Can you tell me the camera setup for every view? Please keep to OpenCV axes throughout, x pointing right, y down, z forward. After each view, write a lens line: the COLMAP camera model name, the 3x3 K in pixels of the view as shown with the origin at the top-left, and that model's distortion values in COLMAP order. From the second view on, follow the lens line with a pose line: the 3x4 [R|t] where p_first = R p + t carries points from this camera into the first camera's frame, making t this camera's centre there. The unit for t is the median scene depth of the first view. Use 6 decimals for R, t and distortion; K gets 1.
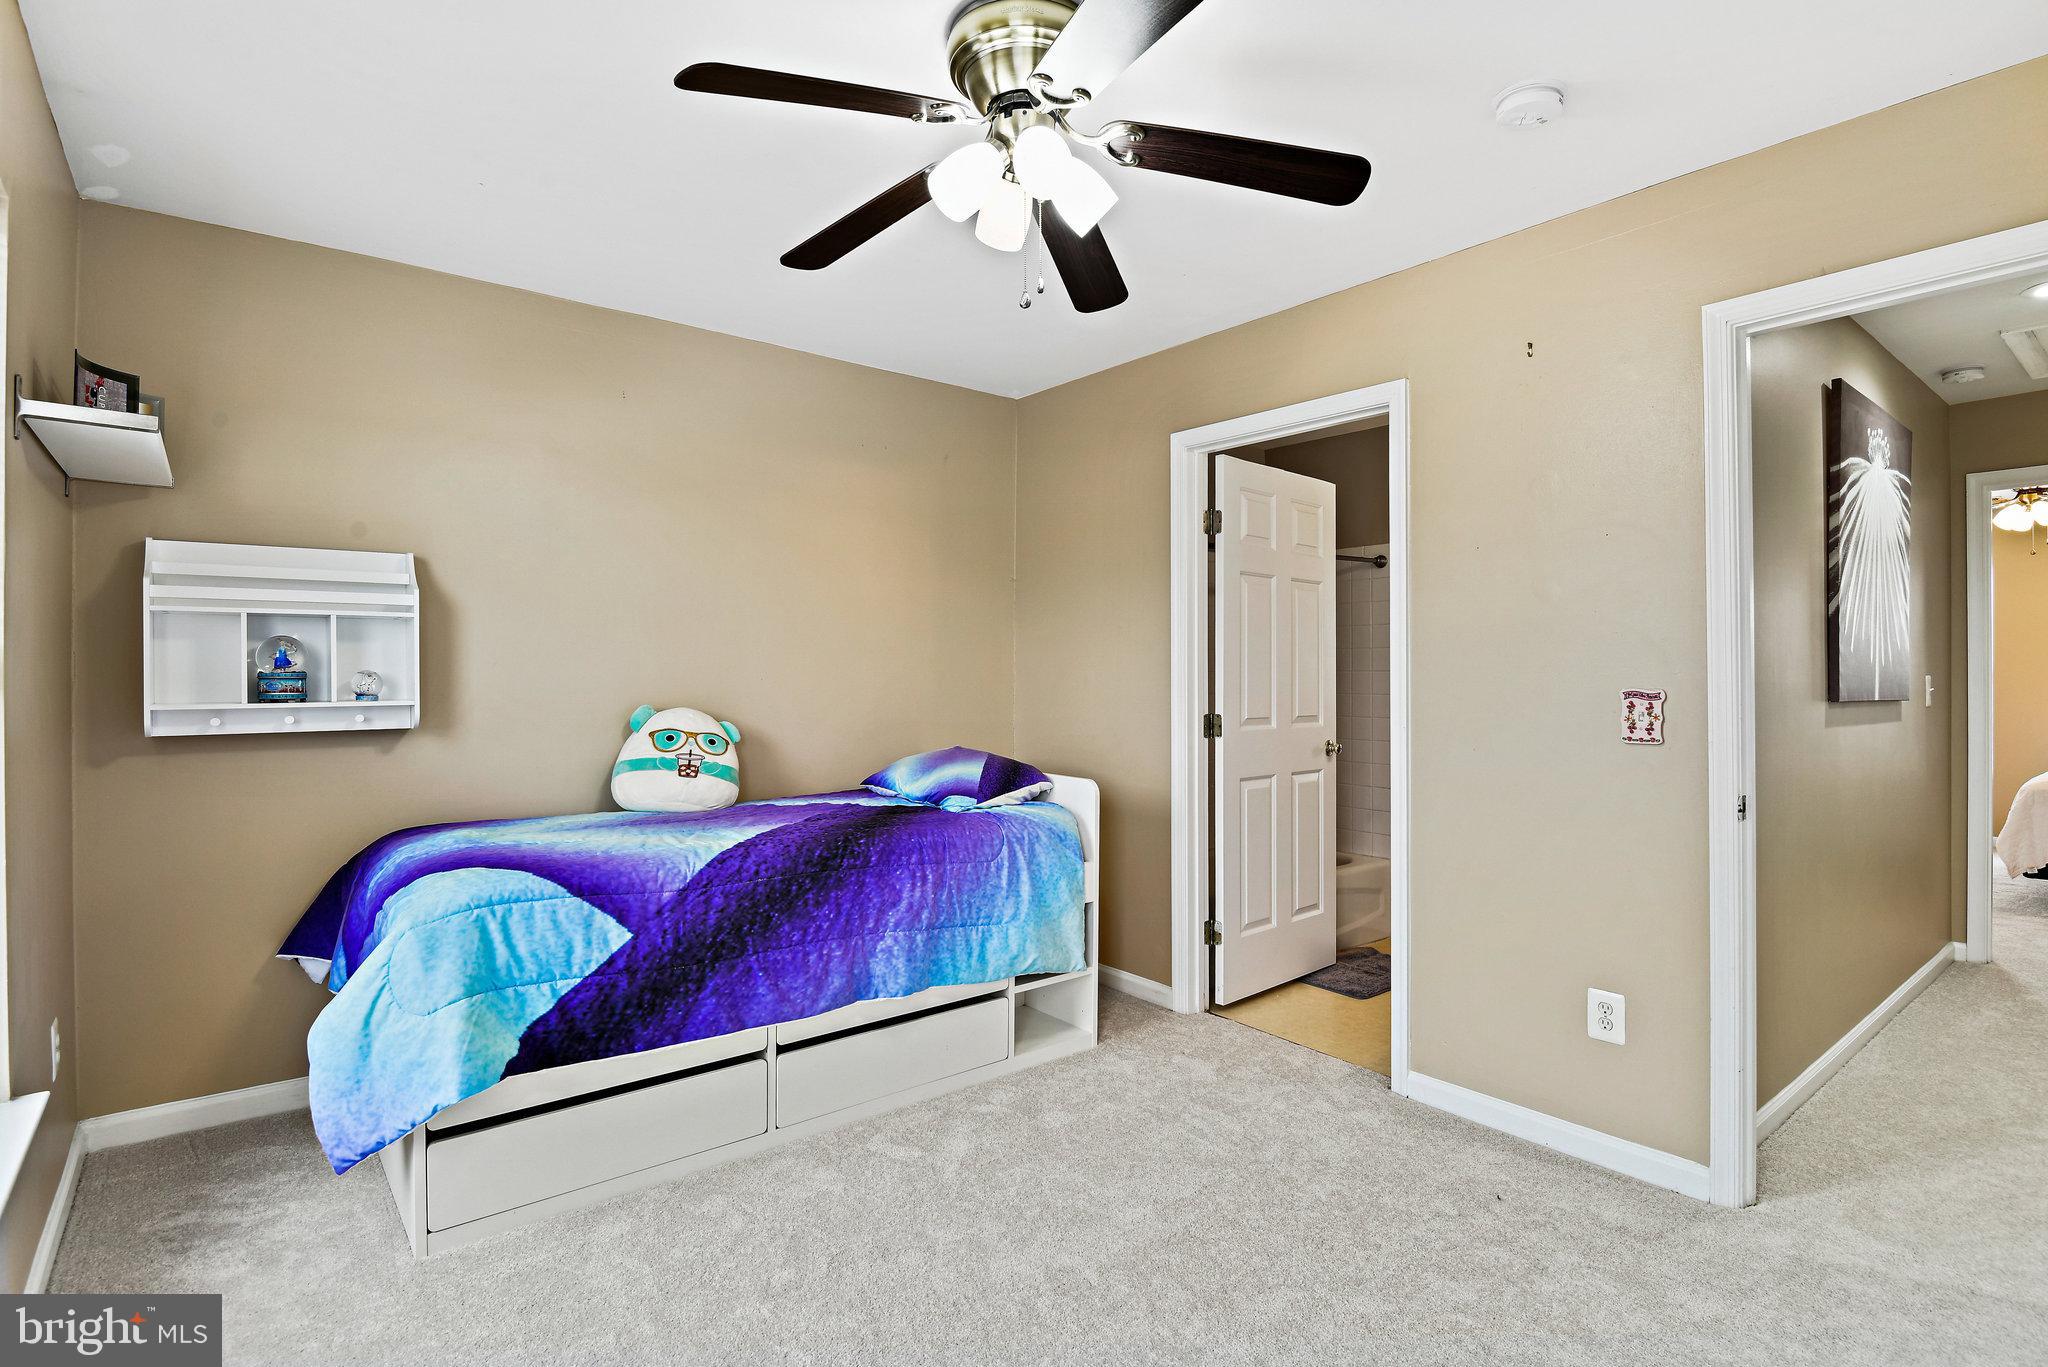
lens RADIAL K [[992.7, 0, 1025.6], [0, 992.7, 682.4], [0, 0, 1]] dist [-0.009281, -0.008437]
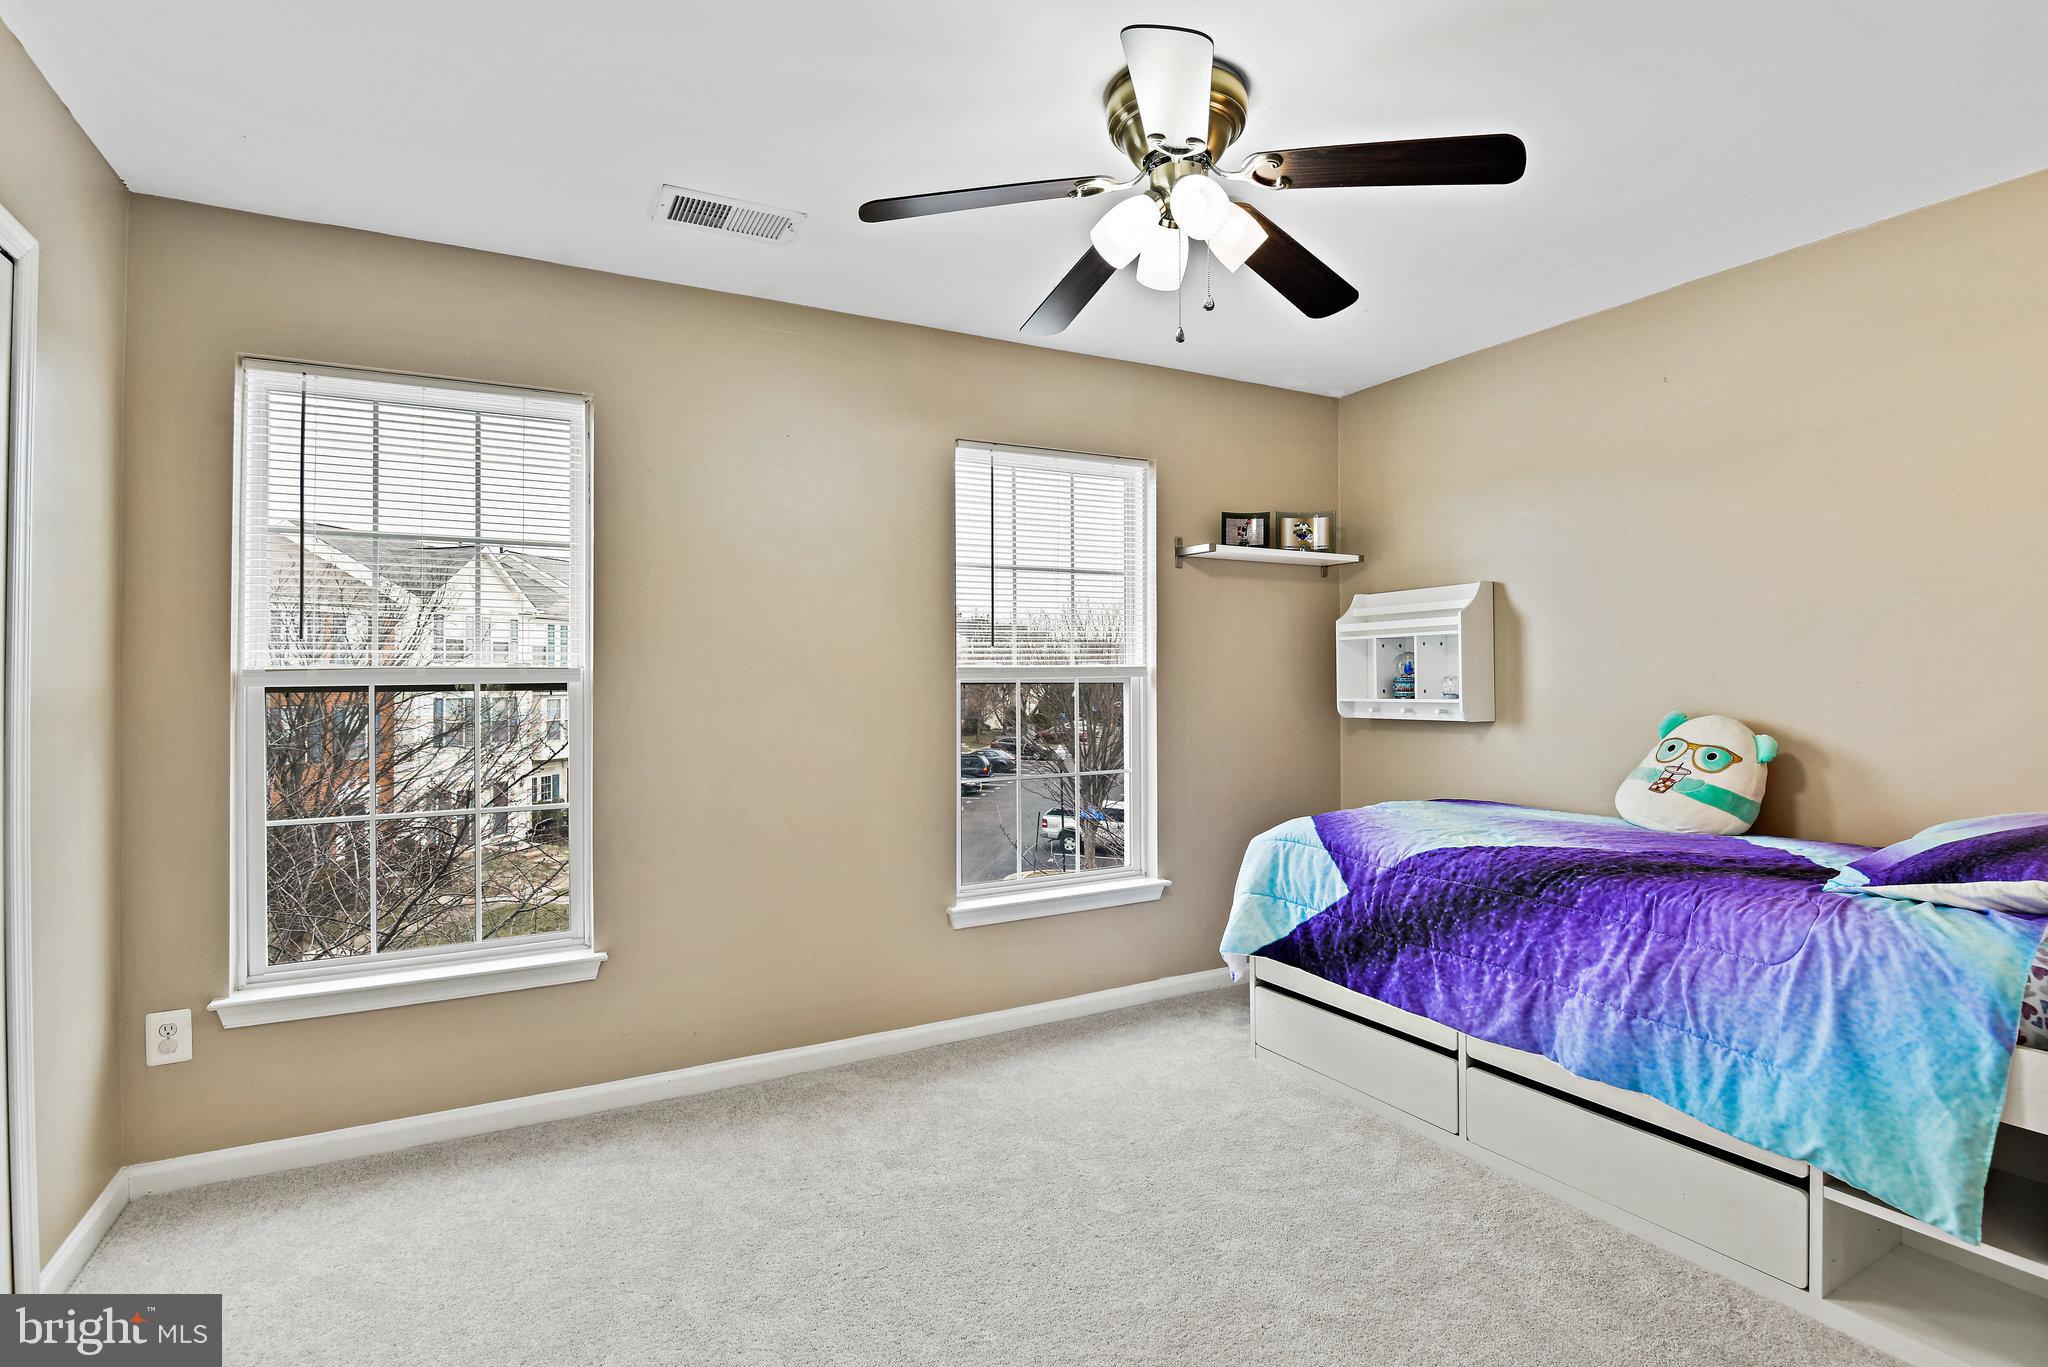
lens RADIAL K [[992.7, 0, 1034.6], [0, 992.7, 676.4], [0, 0, 1]] dist [-0.009281, -0.008437]
pose [[-0.163718, -0.004008, -0.986499, 0.777151], [-0.000374, 0.999992, -0.004001, -0.005879], [0.986507, -0.000286, -0.163719, 0.723609]]
